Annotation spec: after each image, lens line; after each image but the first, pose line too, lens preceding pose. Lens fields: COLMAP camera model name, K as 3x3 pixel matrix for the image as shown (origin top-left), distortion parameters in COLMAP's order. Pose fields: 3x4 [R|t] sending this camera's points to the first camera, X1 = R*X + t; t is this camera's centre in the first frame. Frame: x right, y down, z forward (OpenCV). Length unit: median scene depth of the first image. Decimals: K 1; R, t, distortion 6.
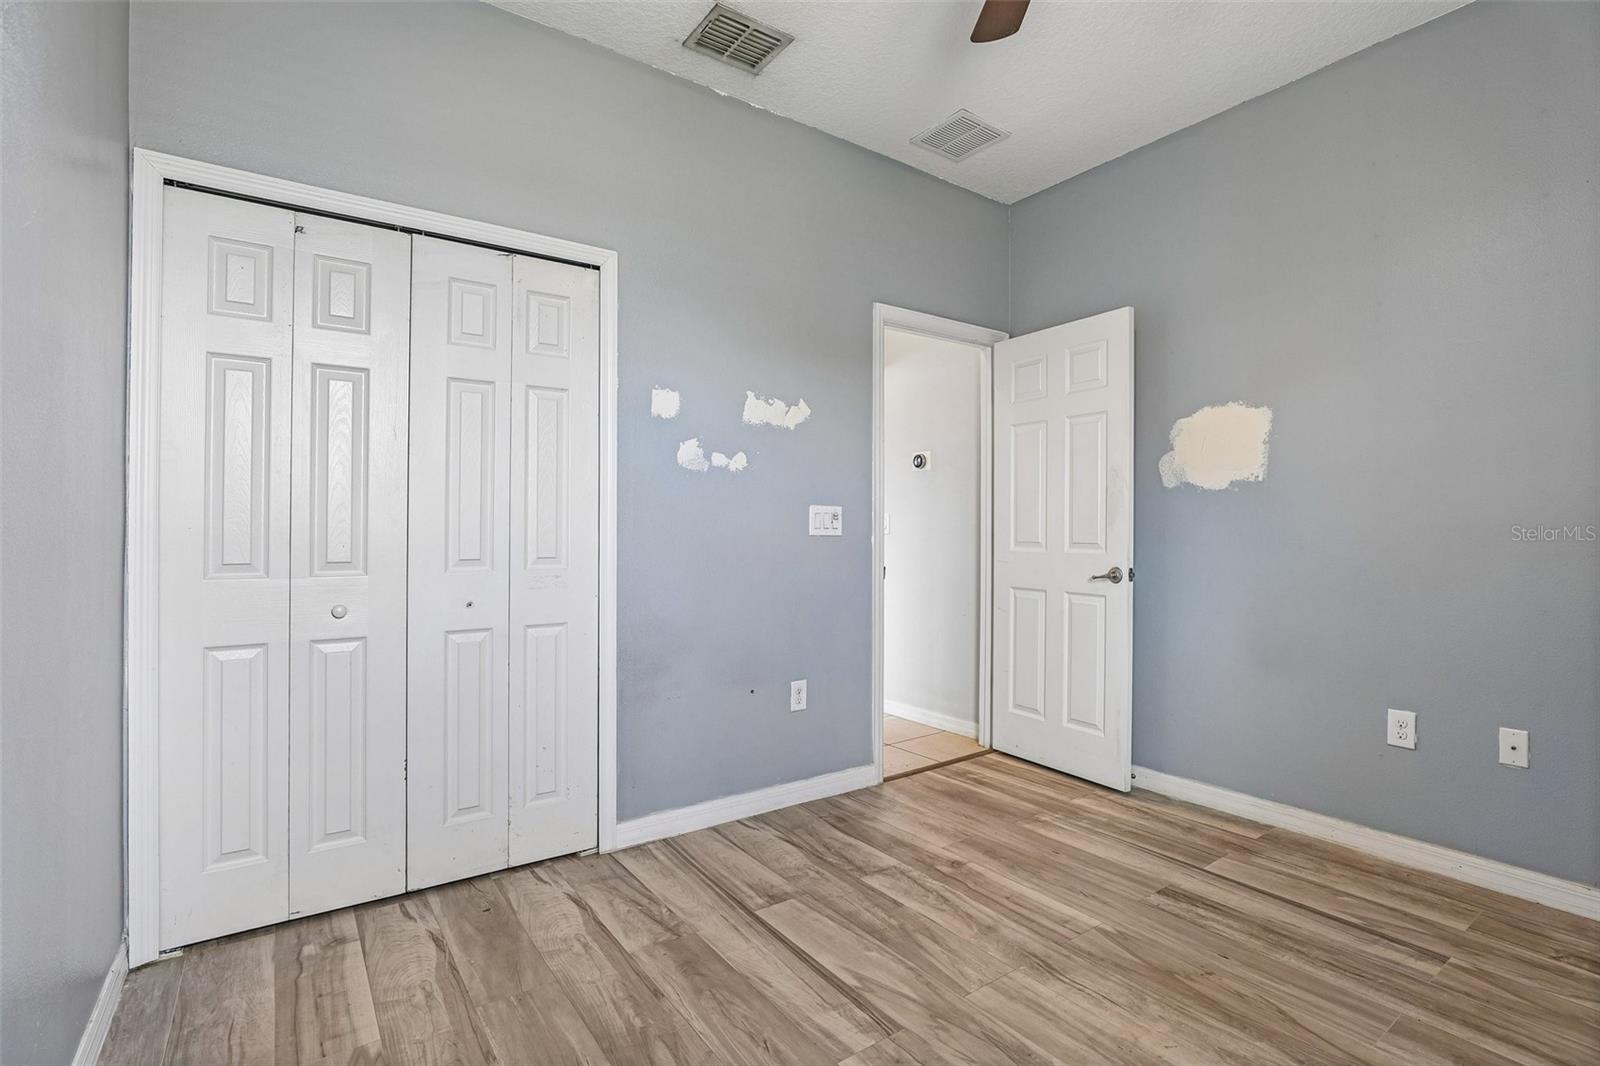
lens RADIAL K [[748.4, 0, 801.0], [0, 748.4, 527.3], [0, 0, 1]] dist [-0.043074, 0.013088]
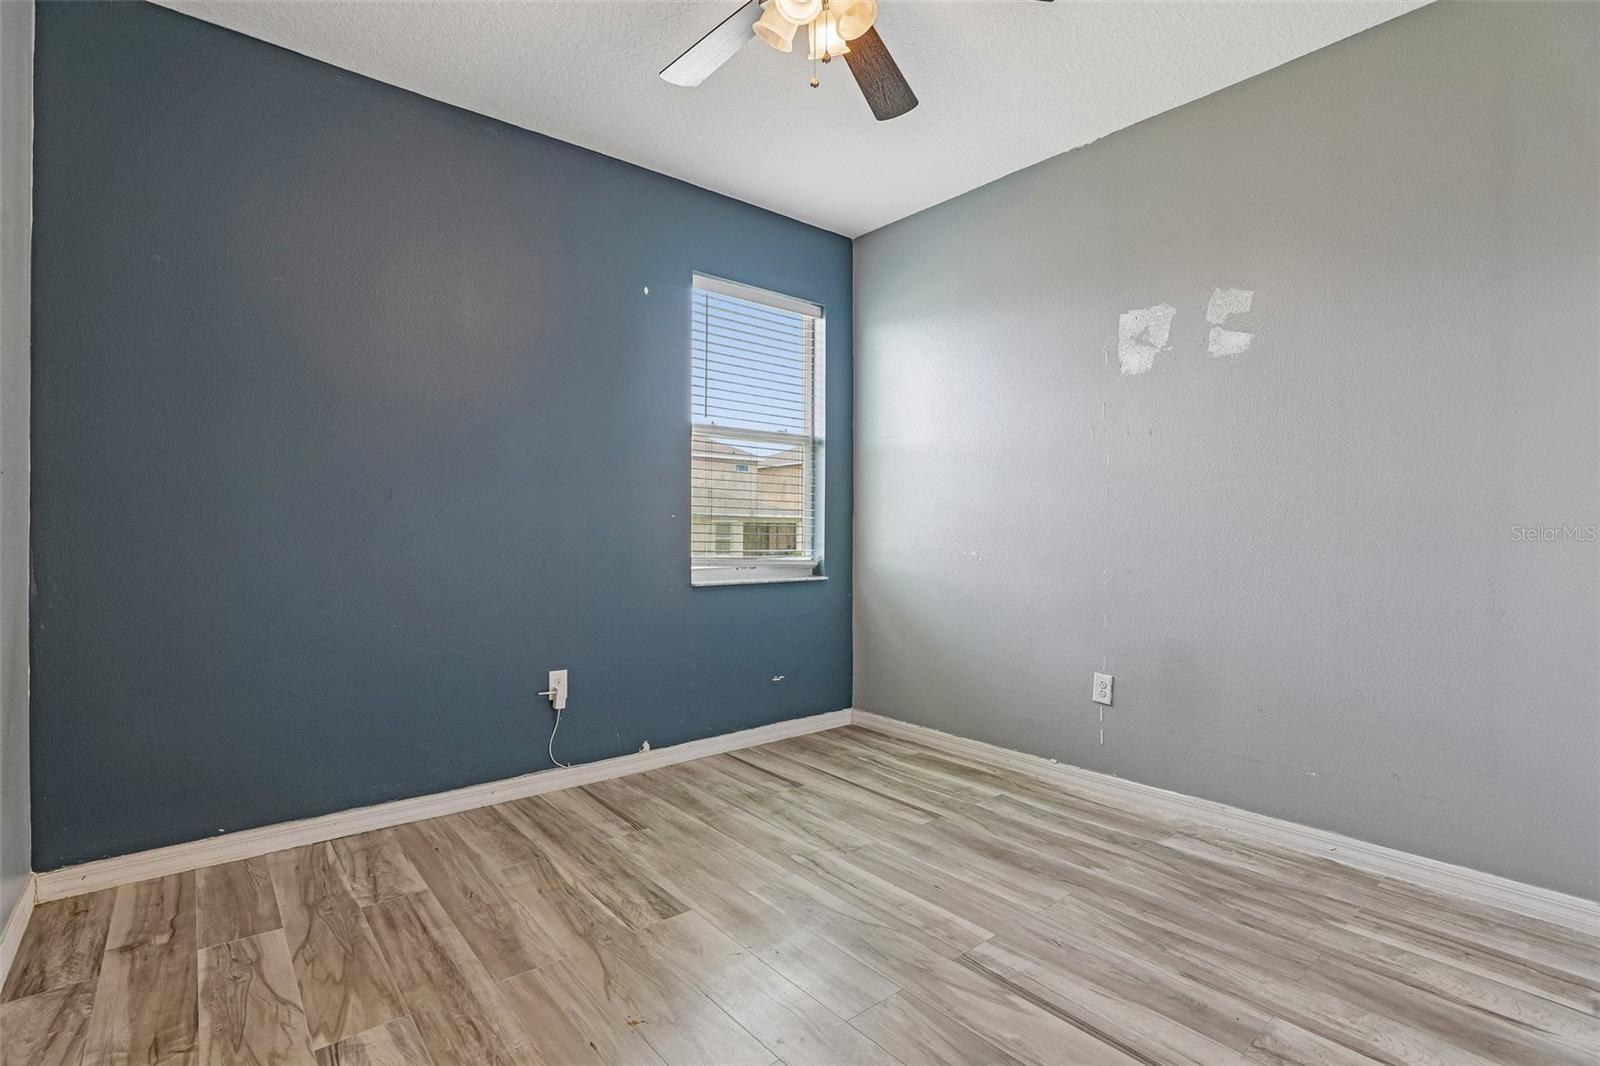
lens RADIAL K [[748.4, 0, 801.0], [0, 748.4, 527.3], [0, 0, 1]] dist [-0.043074, 0.013088]
pose [[-0.996356, -0.006545, -0.085043, 0.420520], [-0.006560, 0.999978, -0.000100, -0.002944], [0.085042, 0.000459, -0.996377, 1.862471]]
